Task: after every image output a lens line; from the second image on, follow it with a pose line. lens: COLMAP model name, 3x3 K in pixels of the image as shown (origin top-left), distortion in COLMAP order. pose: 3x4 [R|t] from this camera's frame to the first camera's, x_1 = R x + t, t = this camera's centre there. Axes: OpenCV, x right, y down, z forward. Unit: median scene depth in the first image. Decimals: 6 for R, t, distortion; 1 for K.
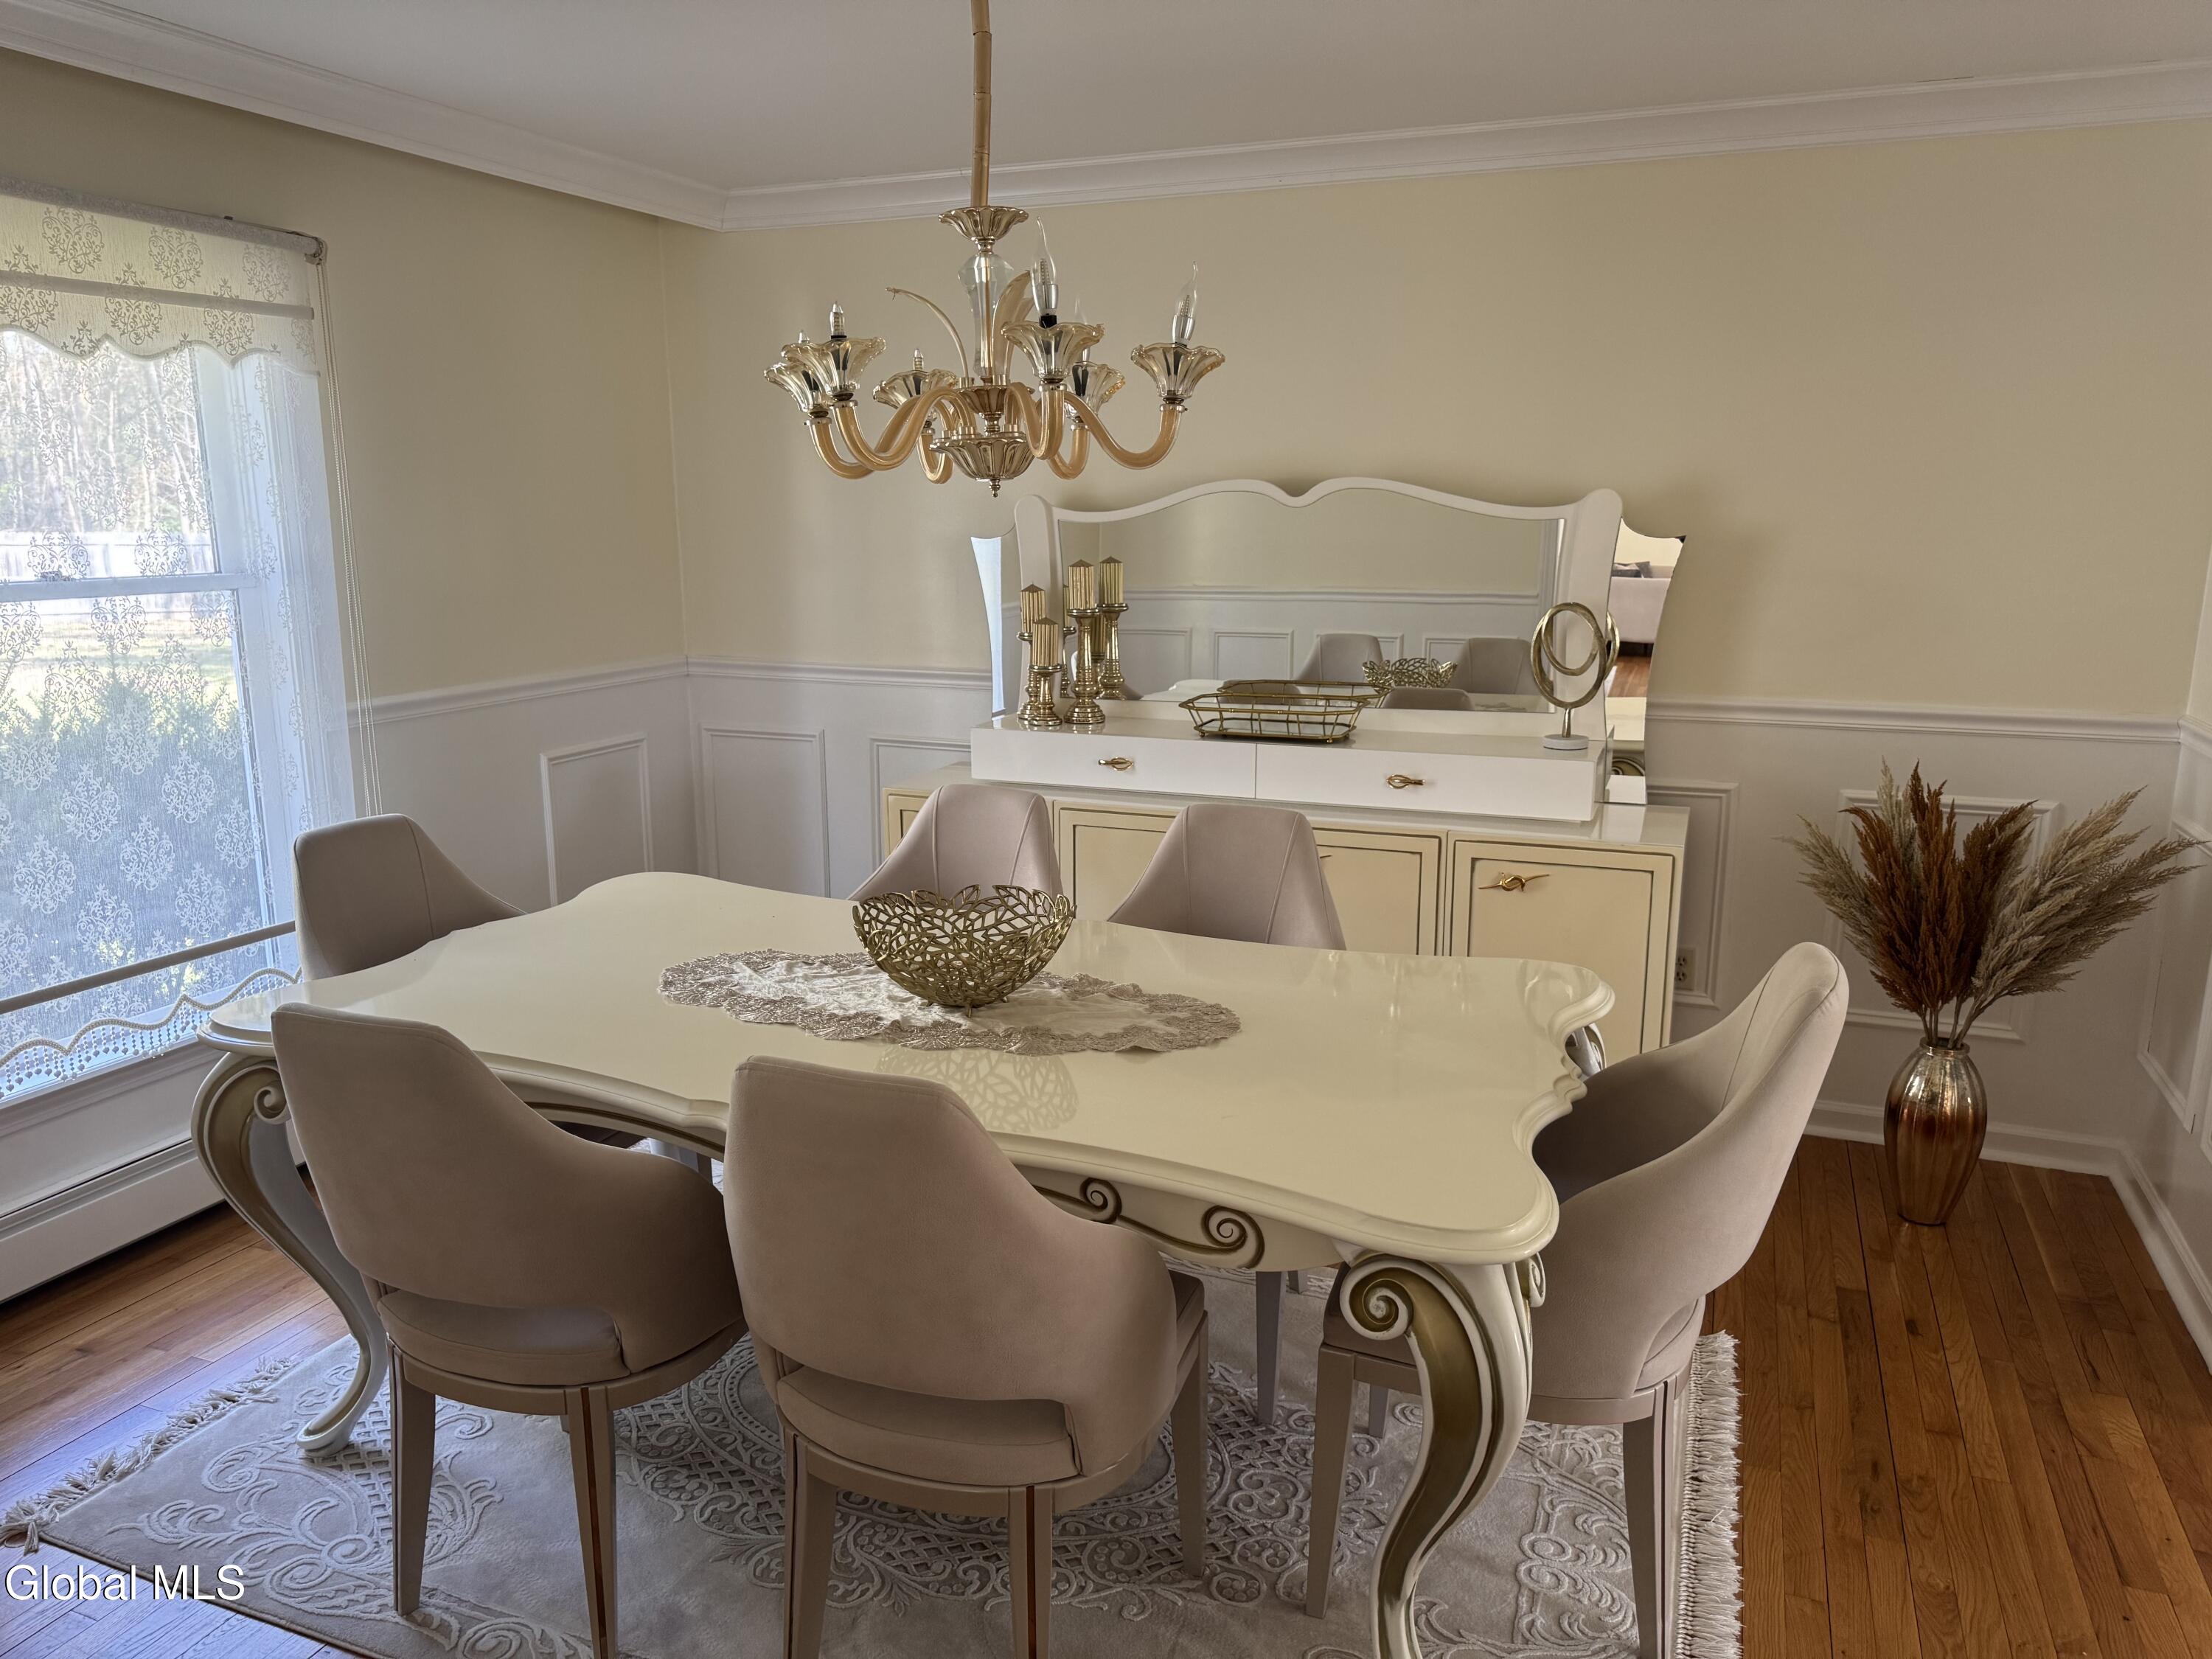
lens RADIAL K [[1575.6, 0, 1105.9], [0, 1575.6, 818.5], [0, 0, 1]] dist [0.081071, -0.109493]
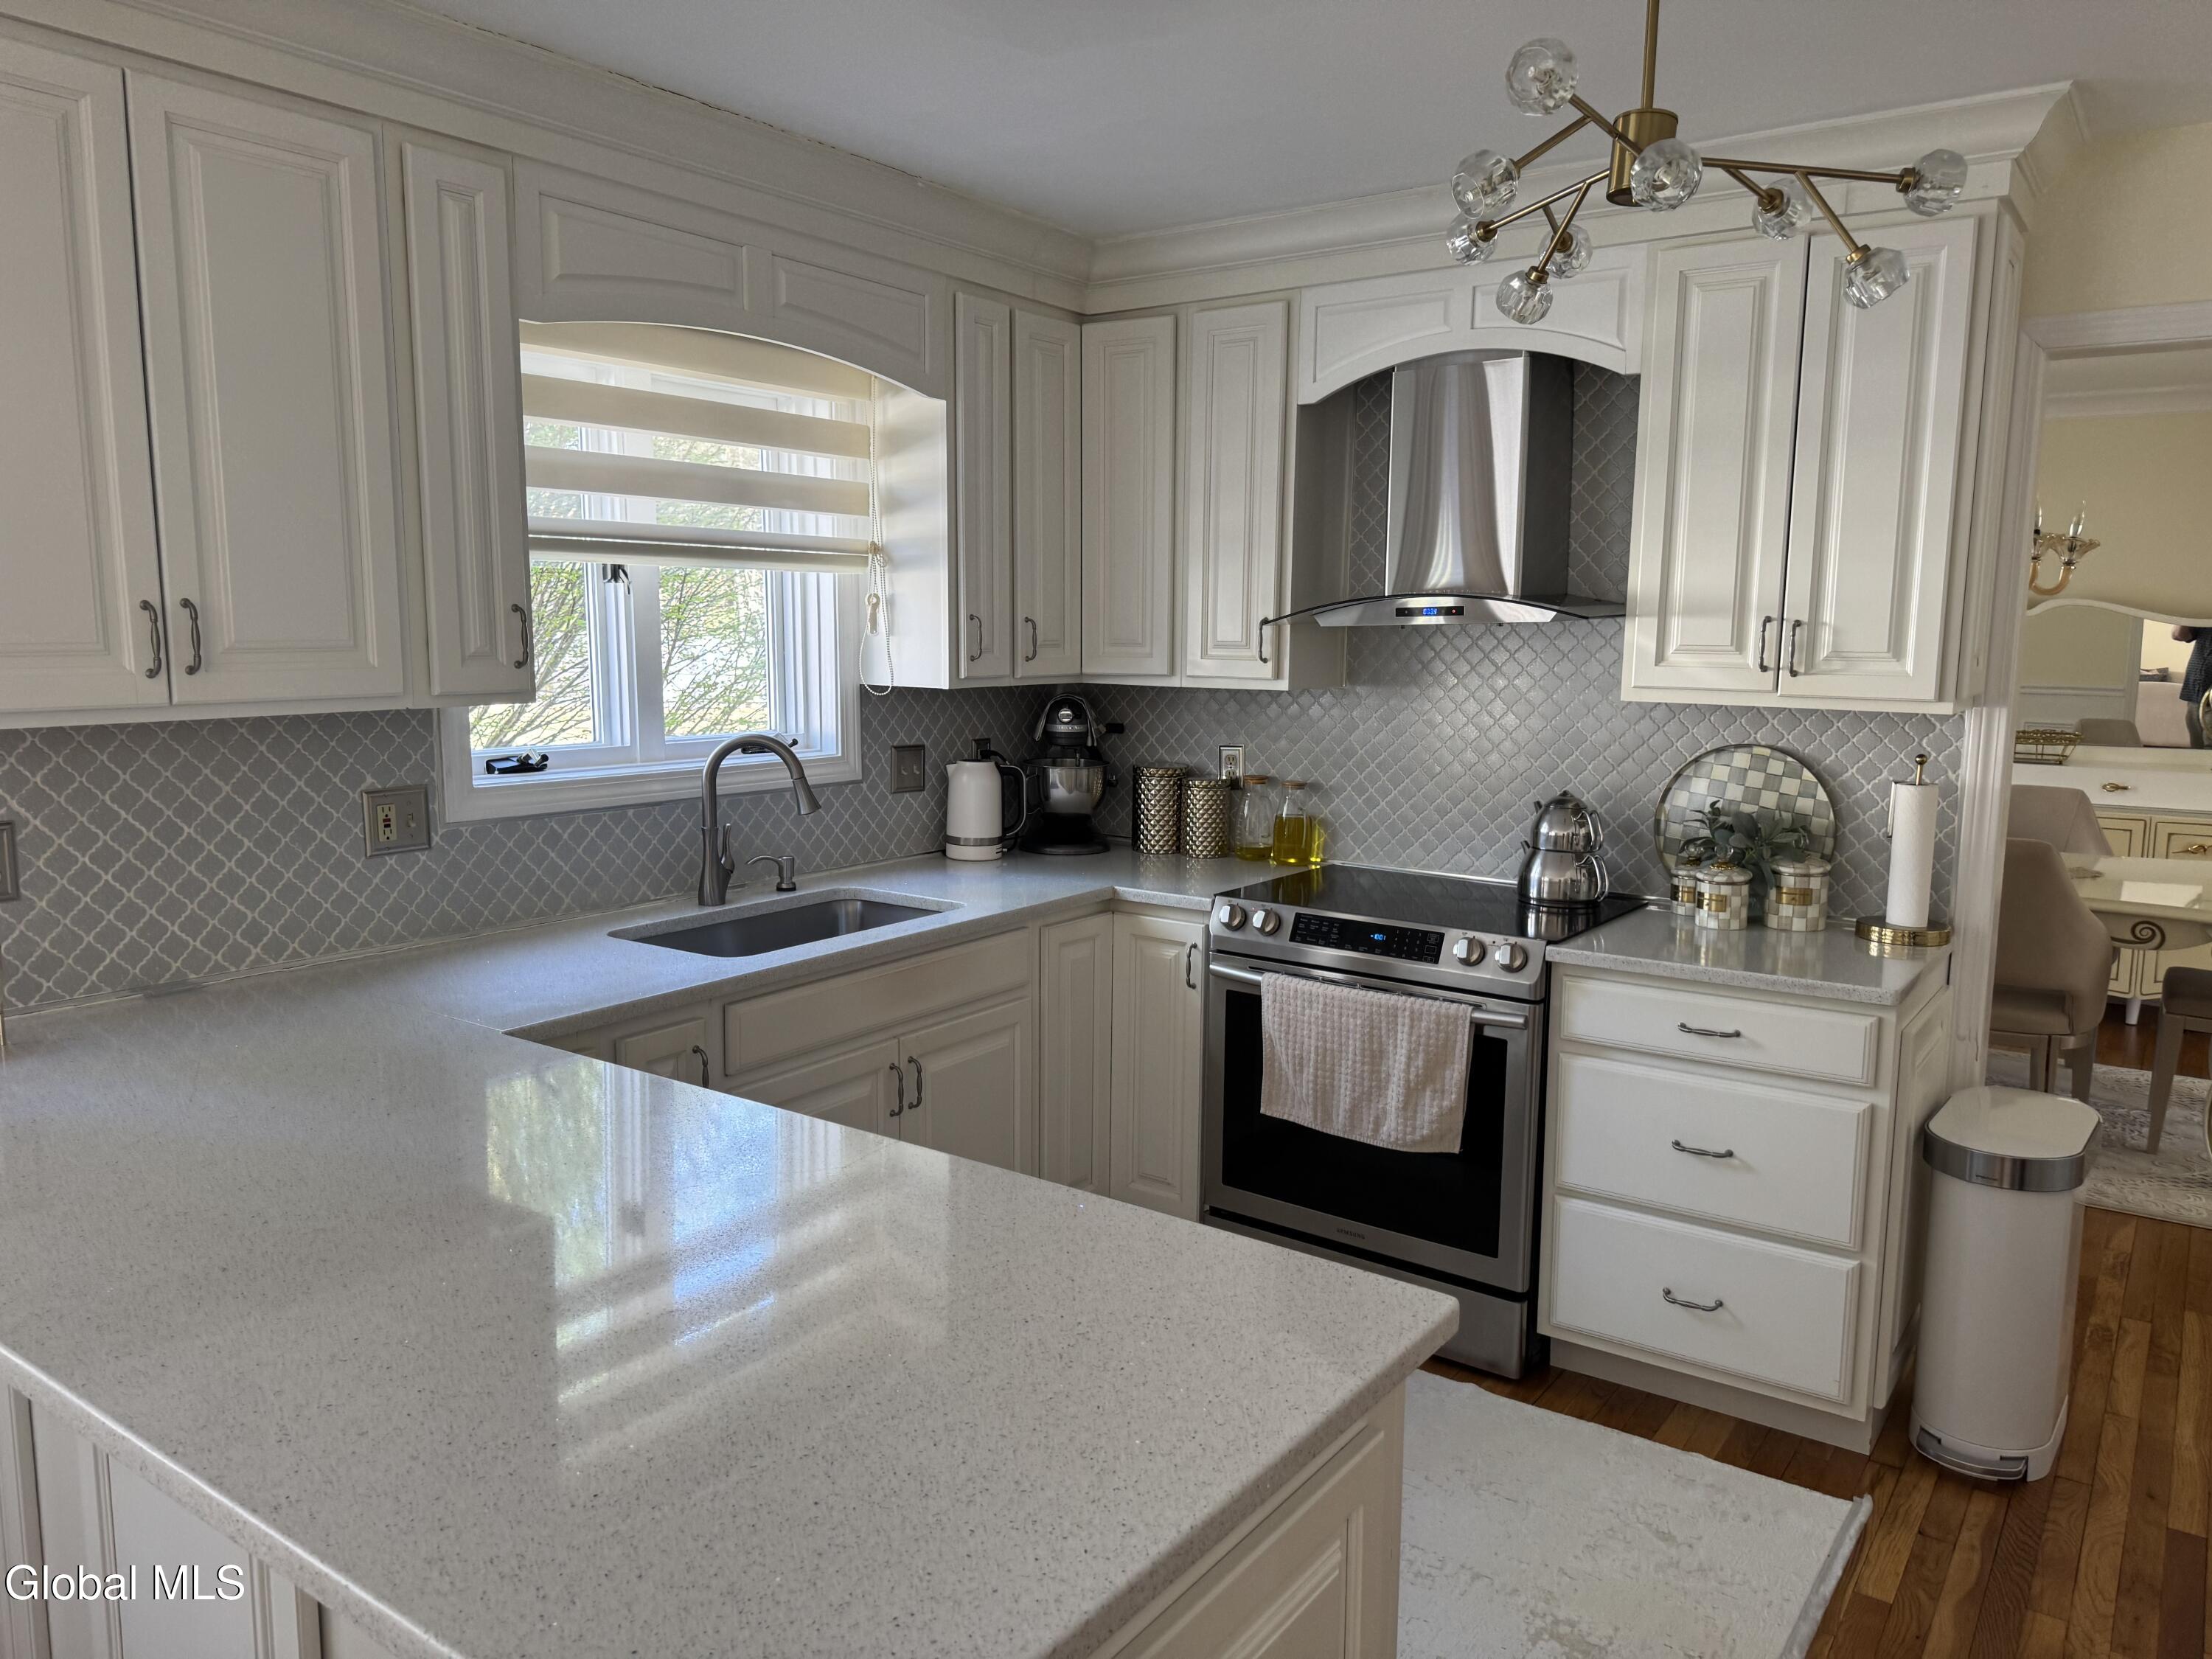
lens RADIAL K [[1575.6, 0, 1104.8], [0, 1575.6, 820.5], [0, 0, 1]] dist [0.081071, -0.109493]
pose [[0.973122, 0.035510, -0.227537, -0.464205], [-0.051374, 0.996615, -0.064181, 0.176602], [0.224487, 0.074146, 0.971652, -0.847324]]
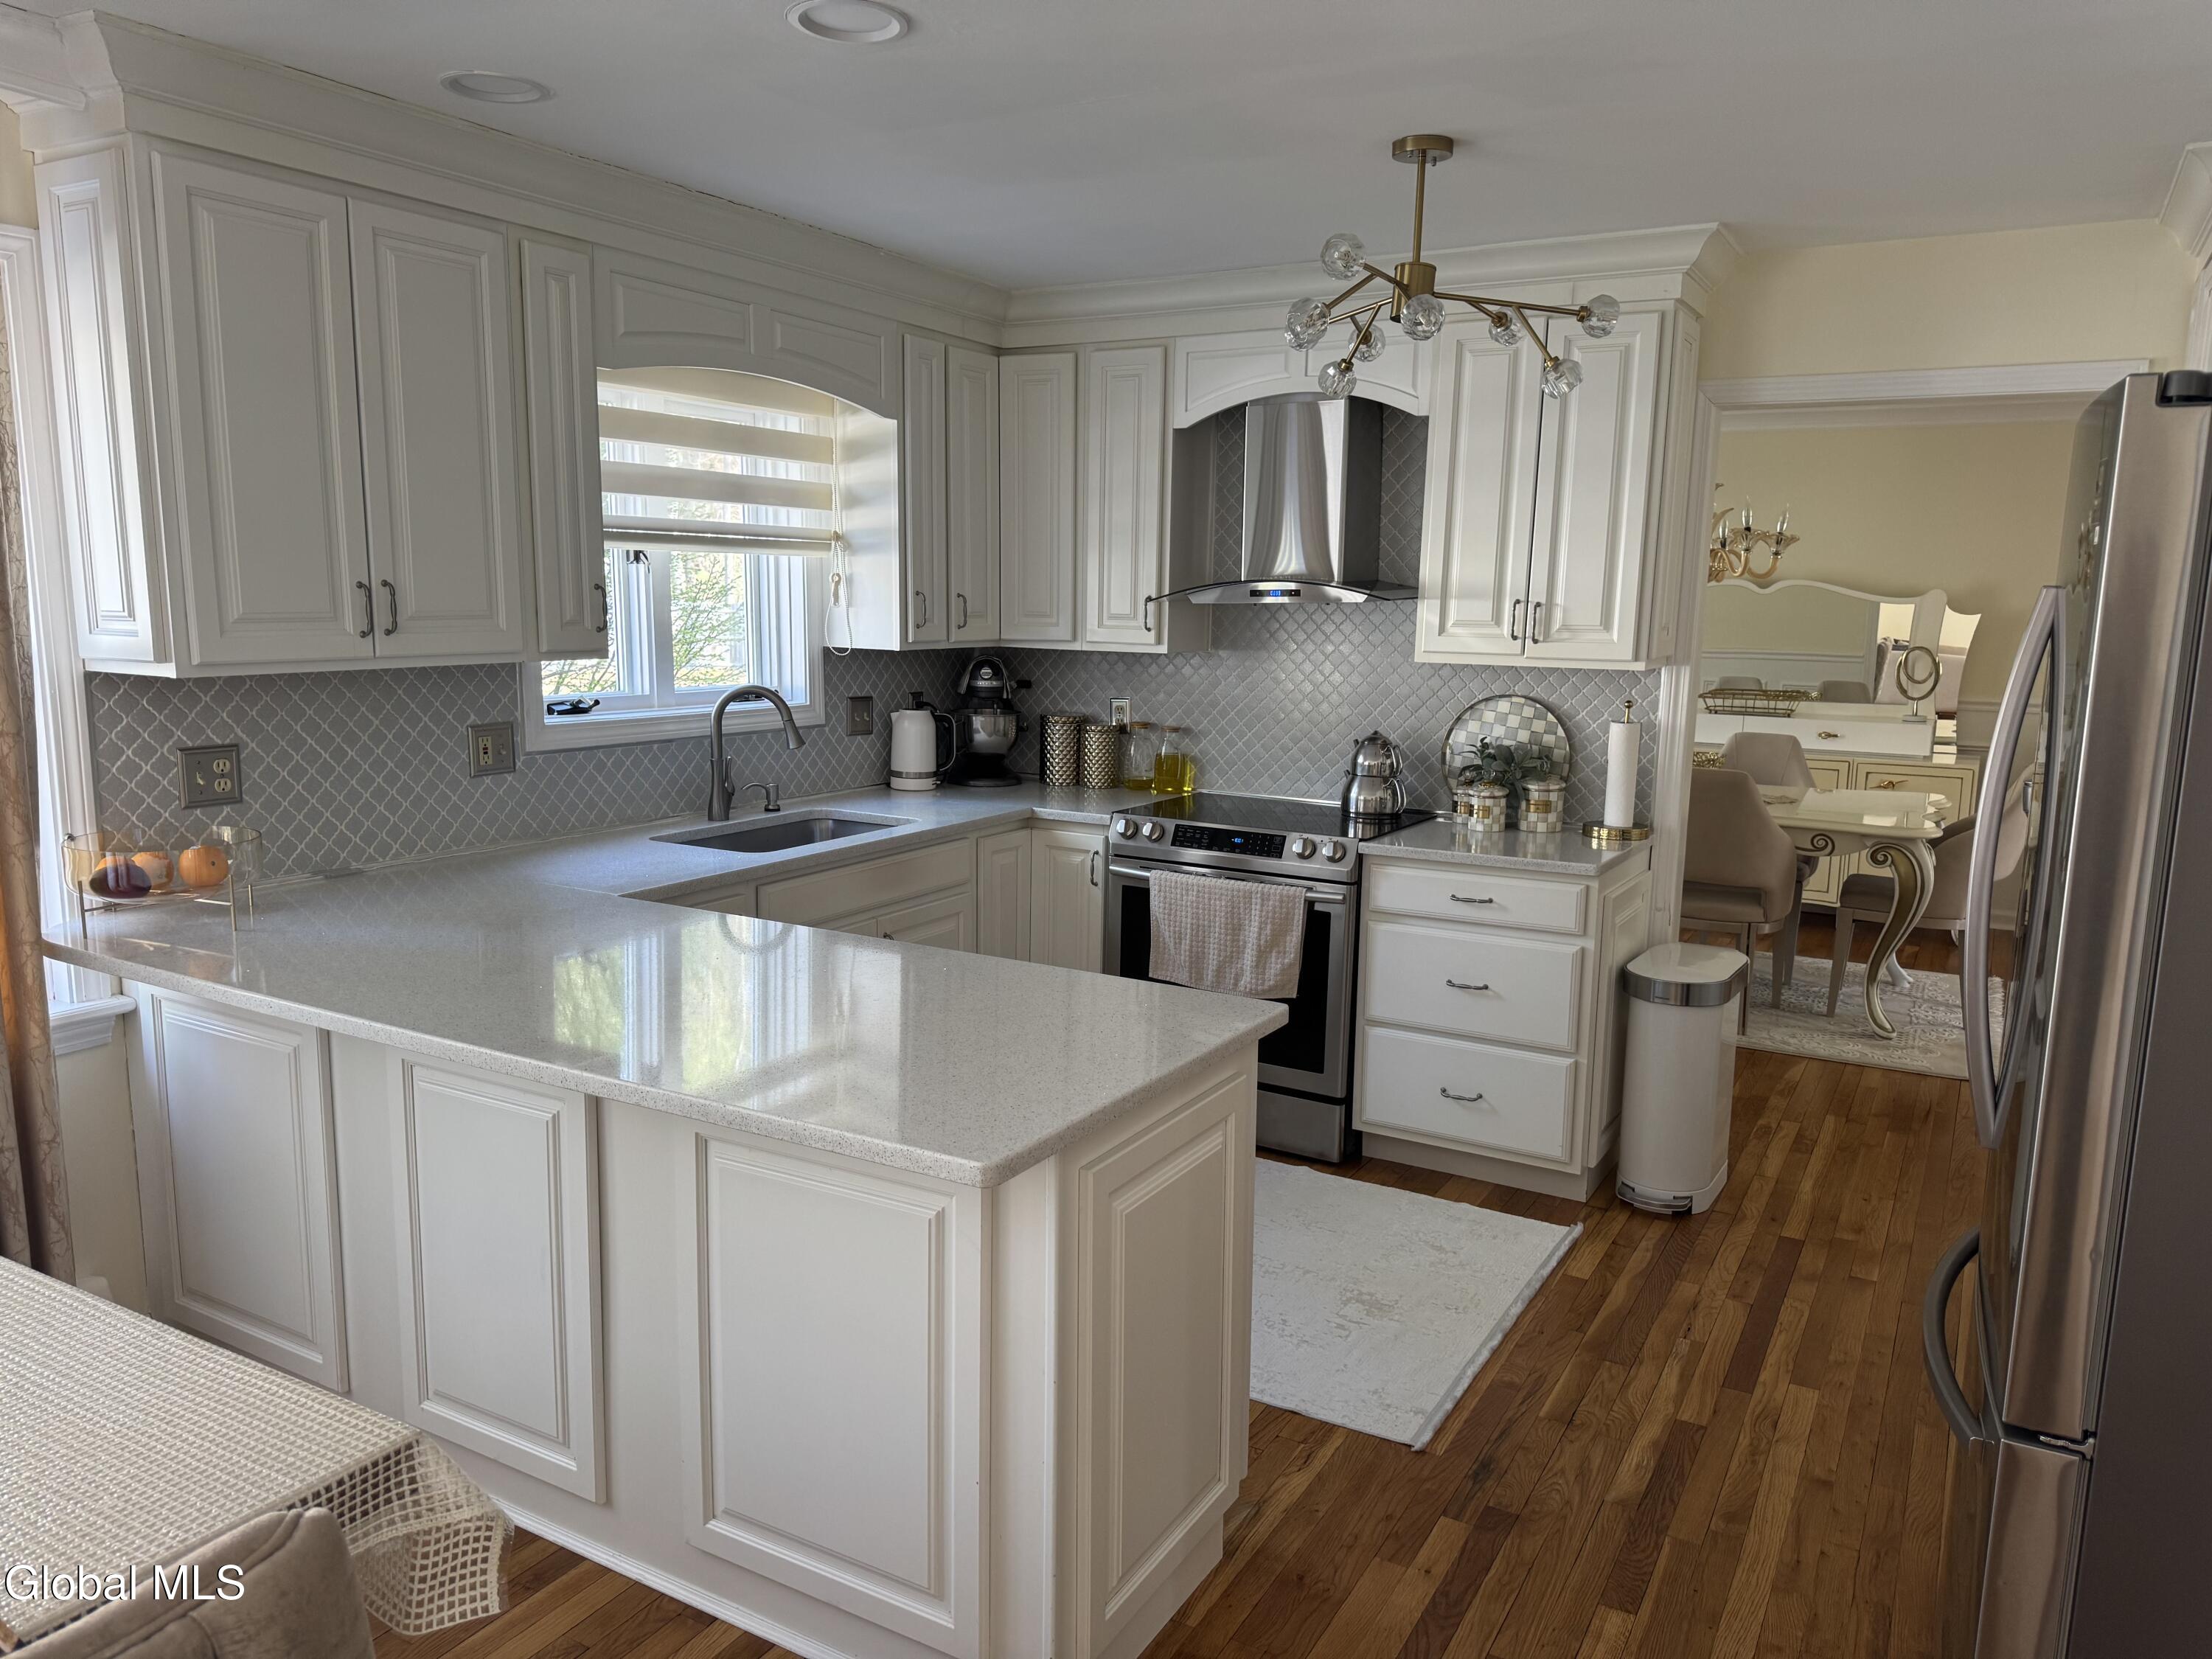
lens RADIAL K [[1575.6, 0, 1123.2], [0, 1575.6, 835.2], [0, 0, 1]] dist [0.081071, -0.109493]
pose [[0.991768, 0.033953, -0.123466, -0.453938], [-0.039065, 0.998467, -0.039224, 0.223734], [0.121945, 0.043725, 0.991573, -1.124289]]
